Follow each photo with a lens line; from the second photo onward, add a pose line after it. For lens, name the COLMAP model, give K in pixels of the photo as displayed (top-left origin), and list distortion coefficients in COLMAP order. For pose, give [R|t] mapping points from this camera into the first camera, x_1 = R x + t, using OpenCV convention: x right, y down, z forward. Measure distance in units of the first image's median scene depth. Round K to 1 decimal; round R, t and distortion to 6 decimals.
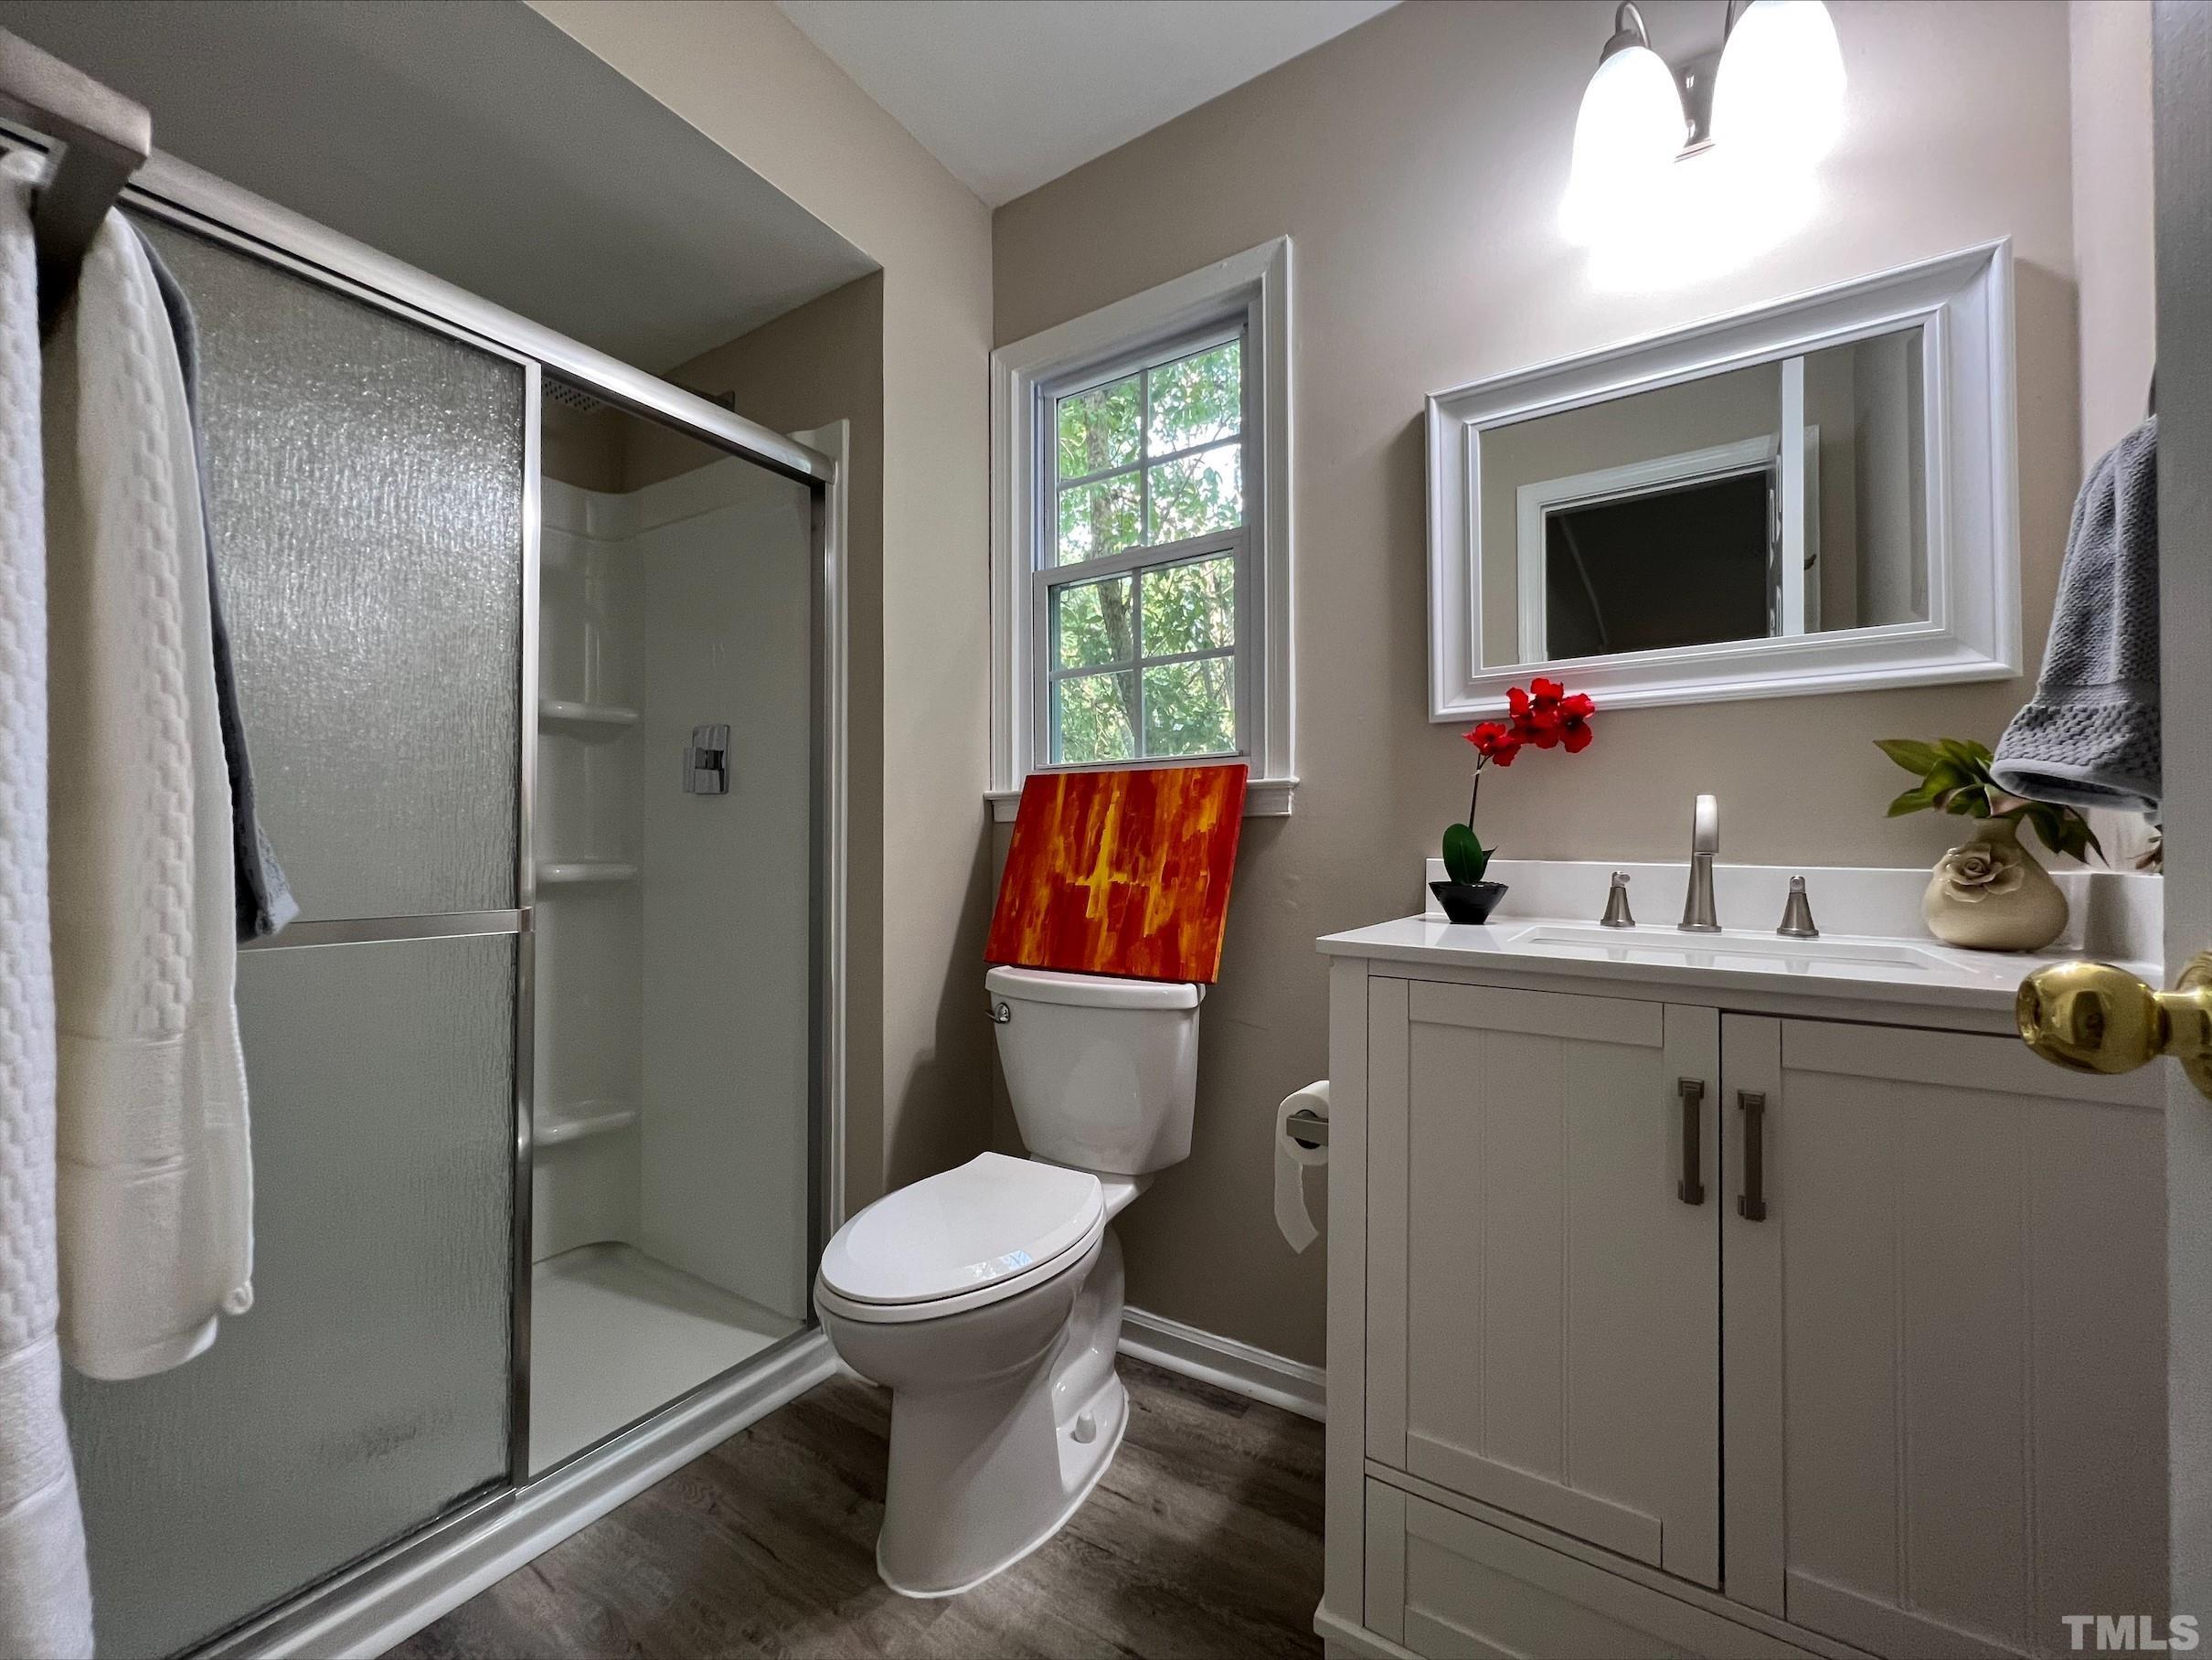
lens RADIAL K [[893.4, 0, 1088.7], [0, 893.4, 825.0], [0, 0, 1]] dist [0.000319, 0.000052]
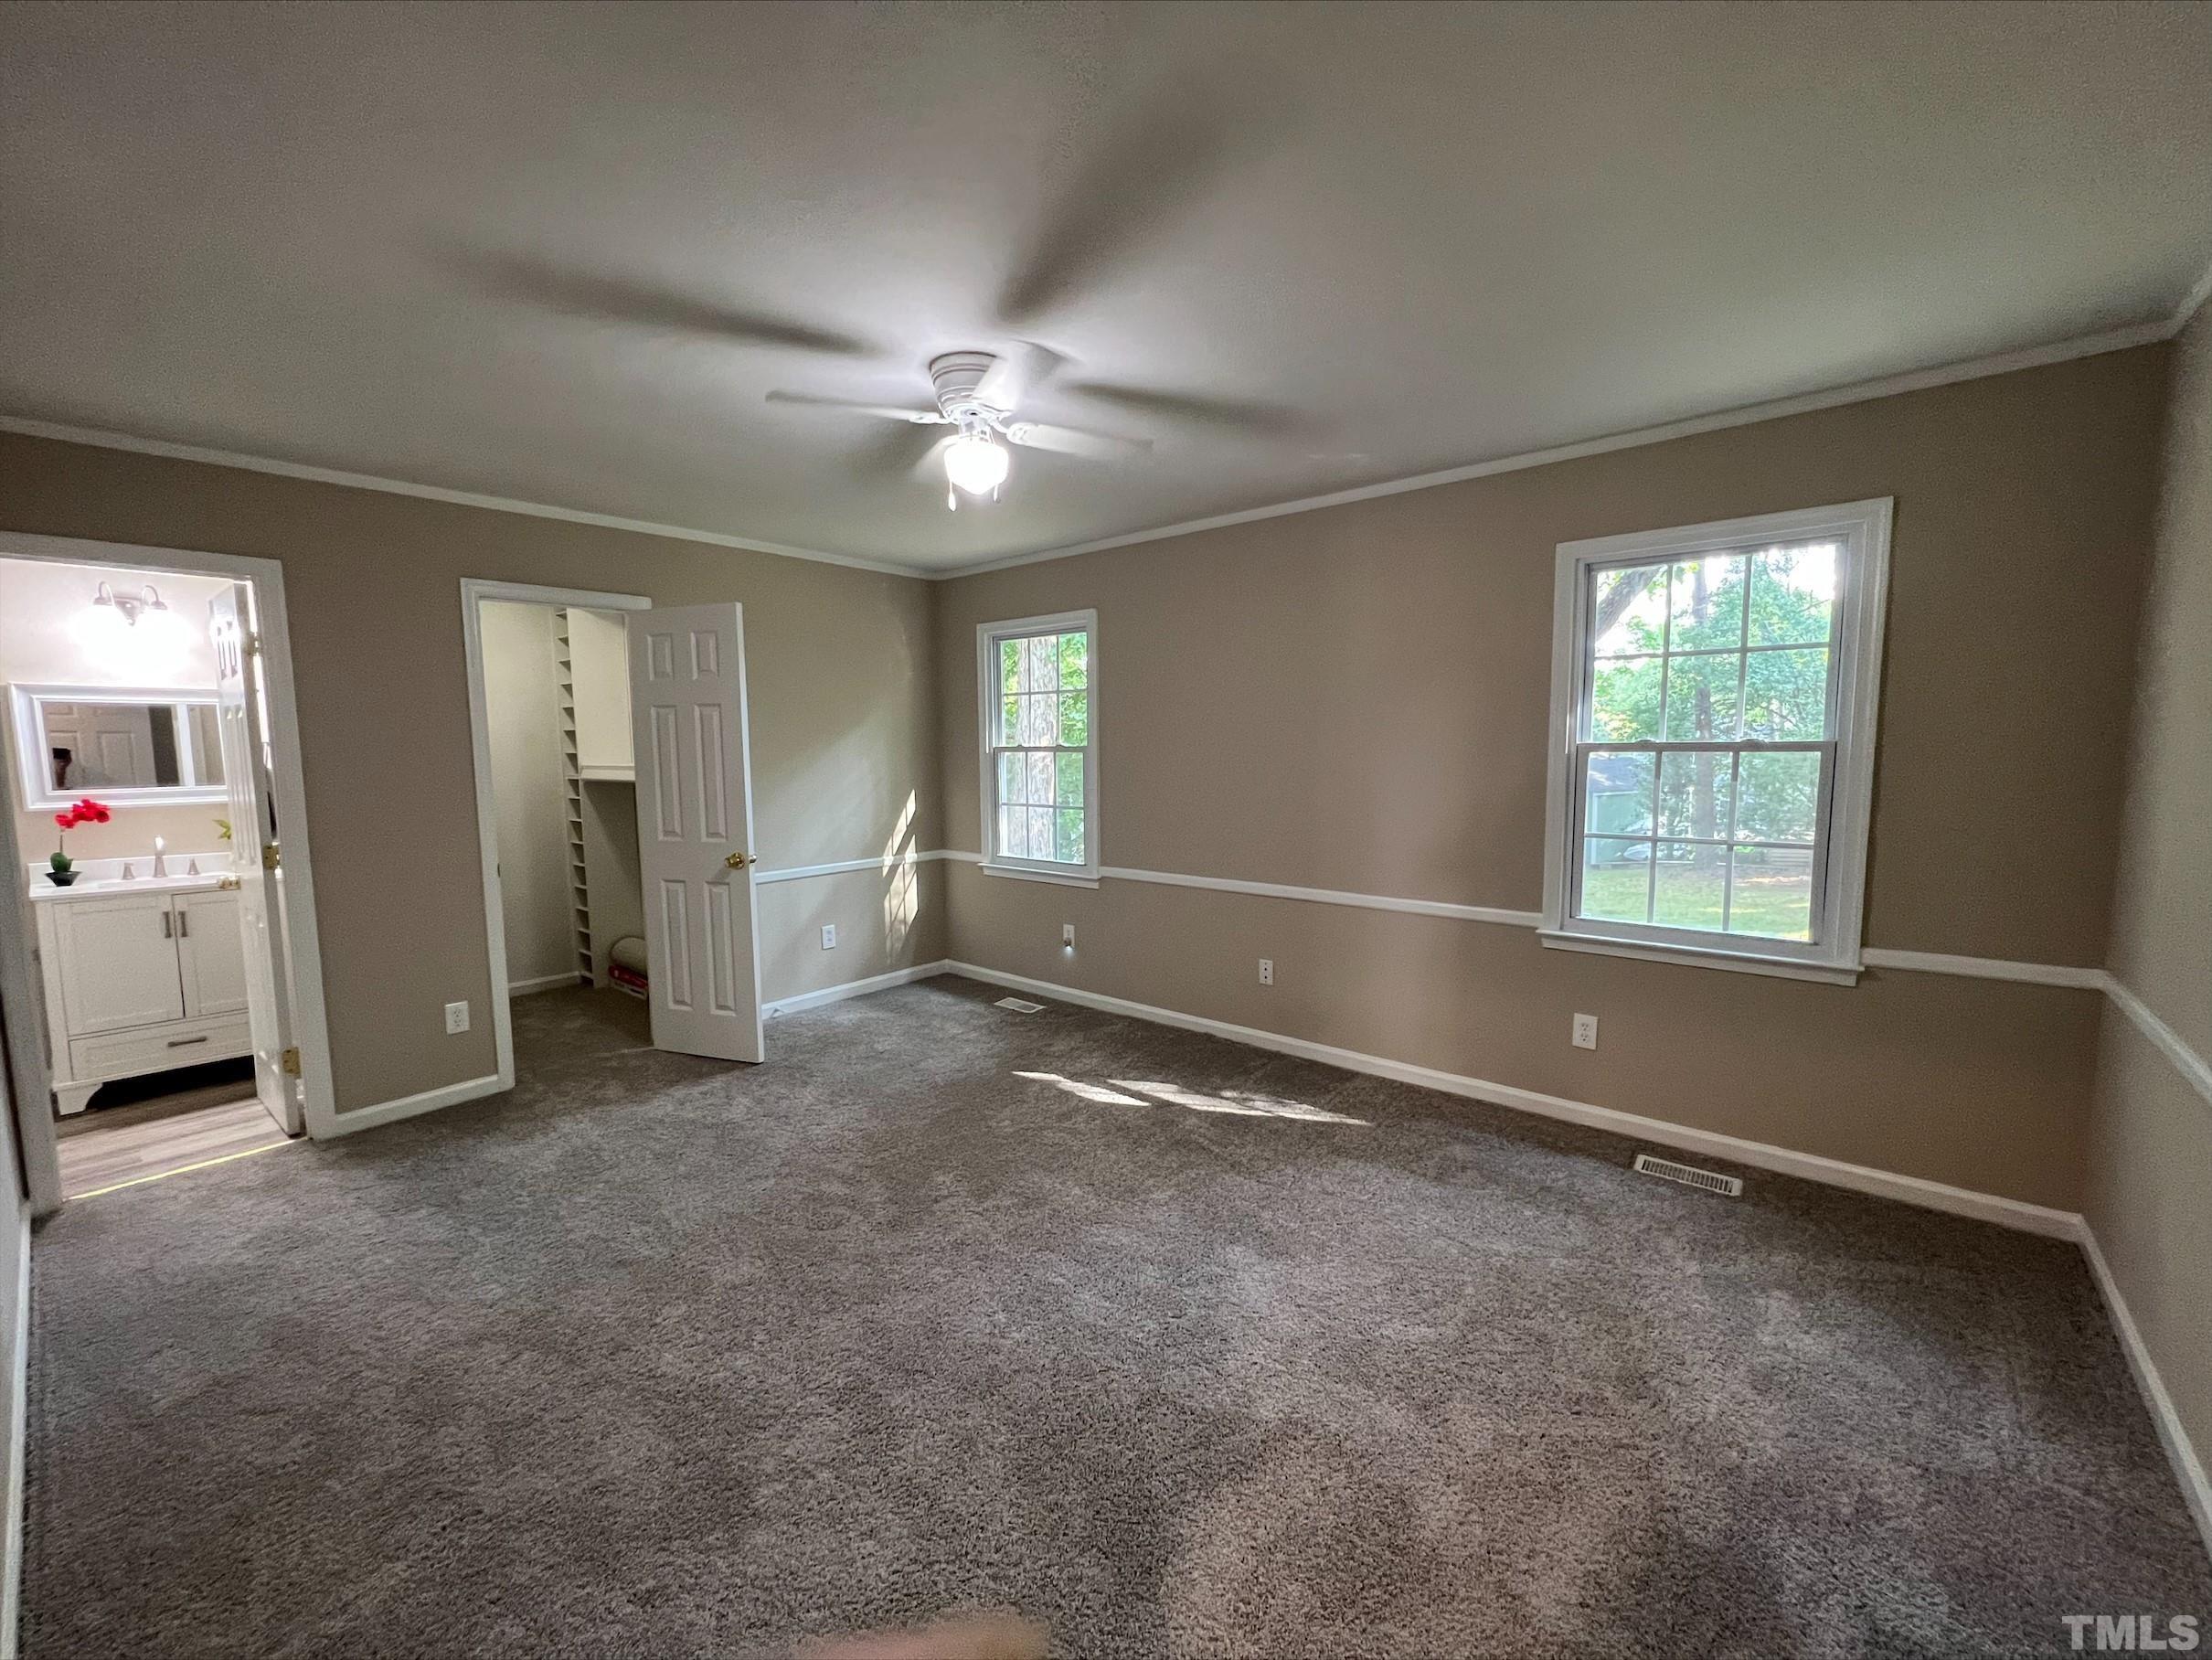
lens RADIAL K [[893.4, 0, 1118.9], [0, 893.4, 828.2], [0, 0, 1]] dist [0.000319, 0.000052]
pose [[0.113294, -0.094131, 0.989092, -0.681568], [-0.004516, 0.995443, 0.095252, -0.122971], [-0.993551, -0.015259, 0.112353, -0.910310]]
